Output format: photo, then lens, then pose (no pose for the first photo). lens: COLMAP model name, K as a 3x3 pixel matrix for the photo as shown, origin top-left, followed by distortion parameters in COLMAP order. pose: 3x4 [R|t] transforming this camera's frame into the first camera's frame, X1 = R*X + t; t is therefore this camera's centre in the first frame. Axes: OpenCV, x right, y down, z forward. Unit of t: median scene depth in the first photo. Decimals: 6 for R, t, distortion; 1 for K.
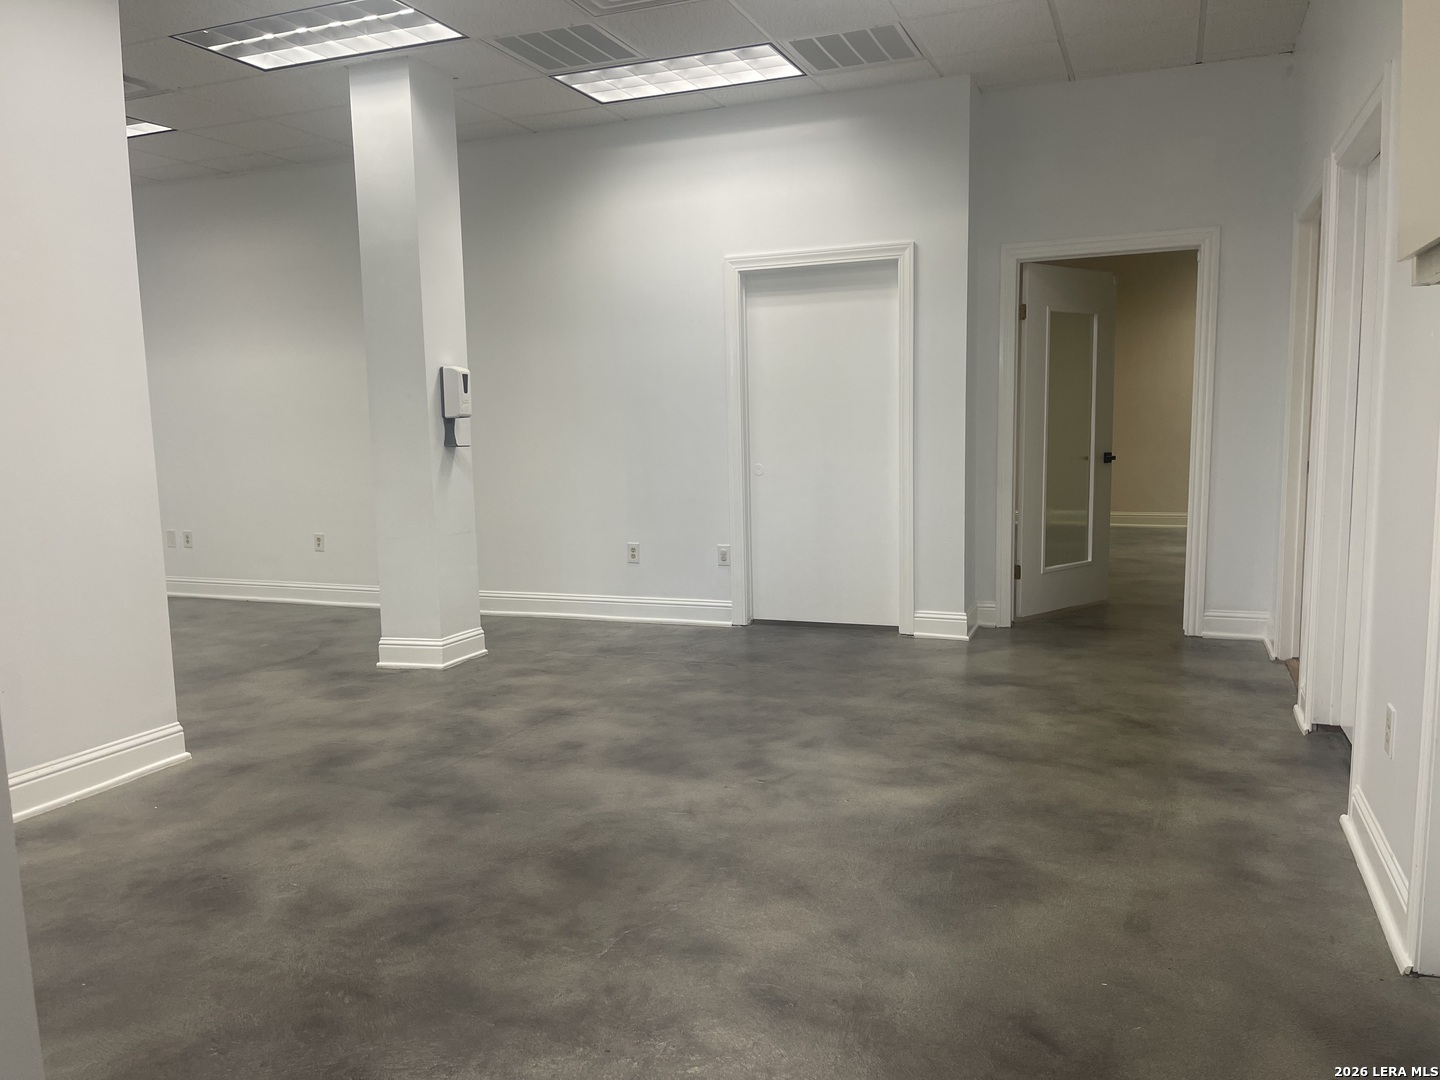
lens RADIAL K [[1104.4, 0, 716.8], [0, 1104.4, 546.1], [0, 0, 1]] dist [0.078175, -0.121129]
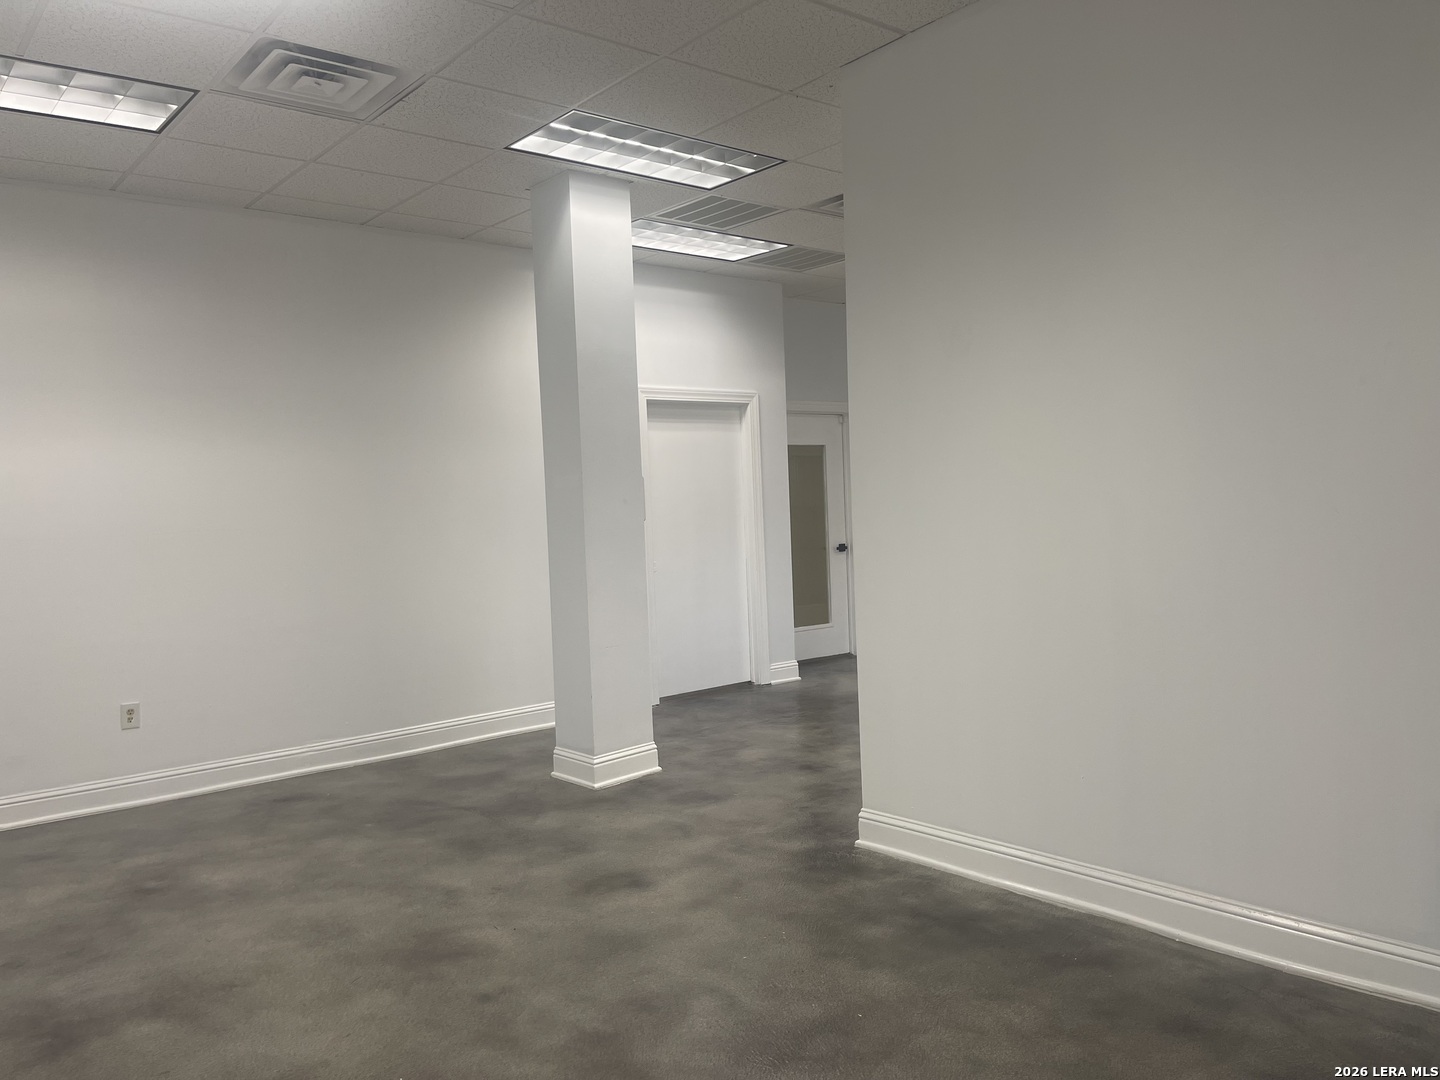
lens RADIAL K [[1098.5, 0, 717.2], [0, 1098.5, 543.9], [0, 0, 1]] dist [0.076317, -0.104118]
pose [[0.466100, -0.030025, 0.884223, -1.243853], [0.132497, 0.990522, -0.036208, -0.056256], [-0.874755, 0.134034, 0.465660, 0.523781]]
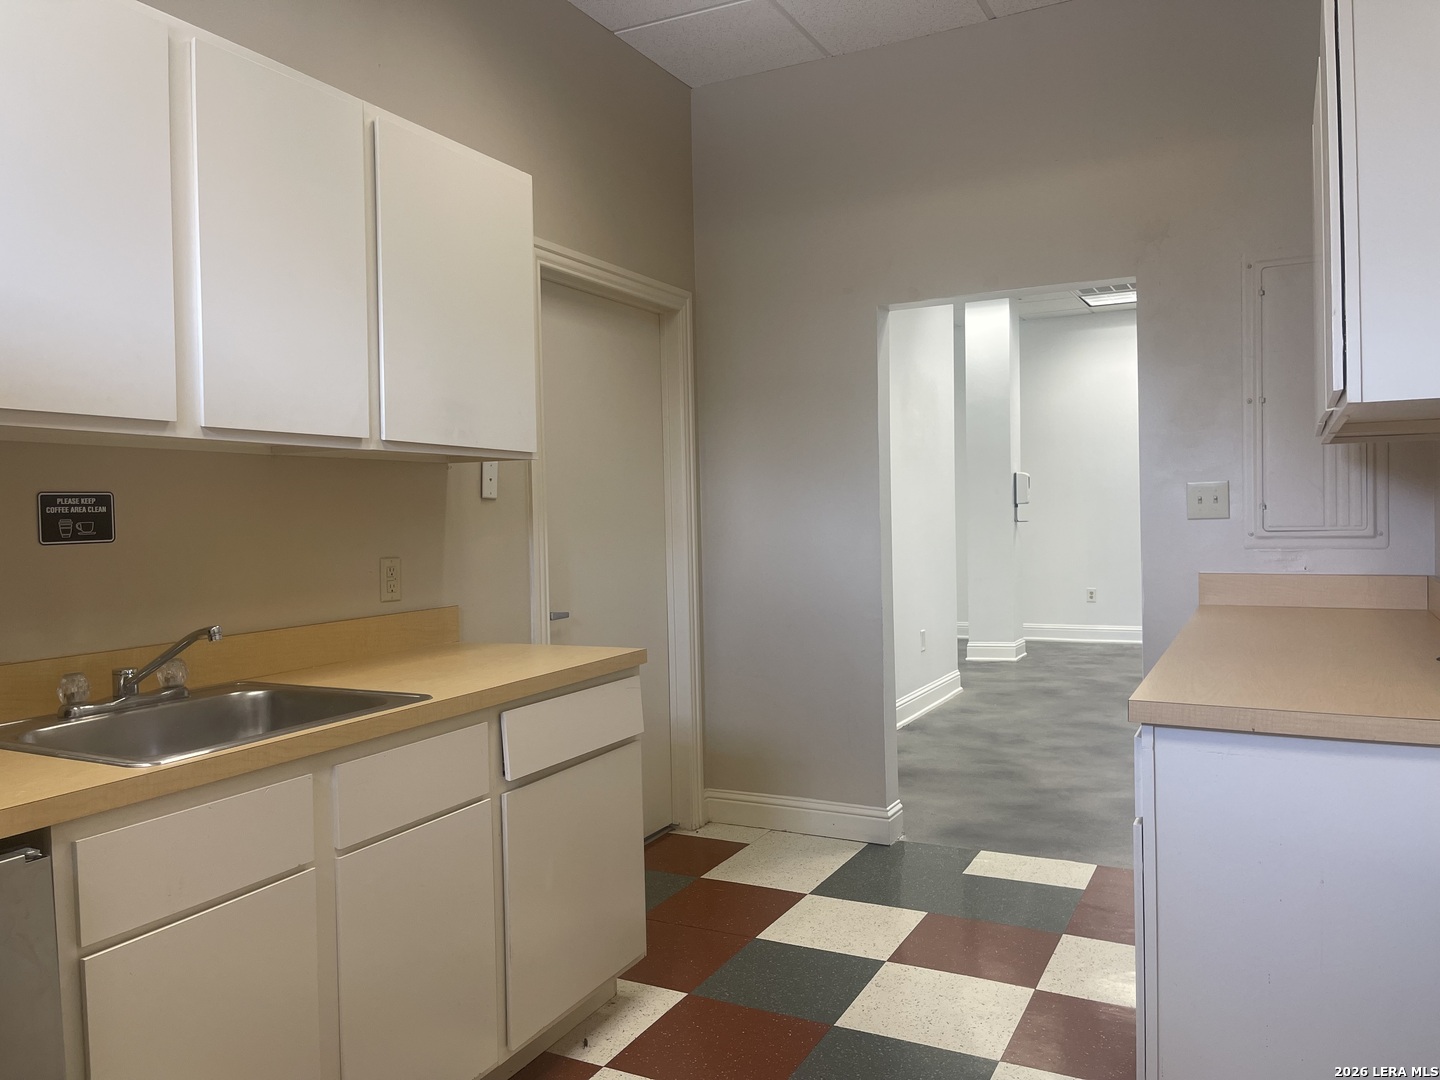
lens RADIAL K [[1098.5, 0, 717.2], [0, 1098.5, 543.9], [0, 0, 1]] dist [0.076317, -0.104118]
pose [[0.995955, 0.002028, -0.089836, -0.602212], [-0.009699, 0.996331, -0.085035, 0.092919], [0.089334, 0.085563, 0.992320, -0.707880]]
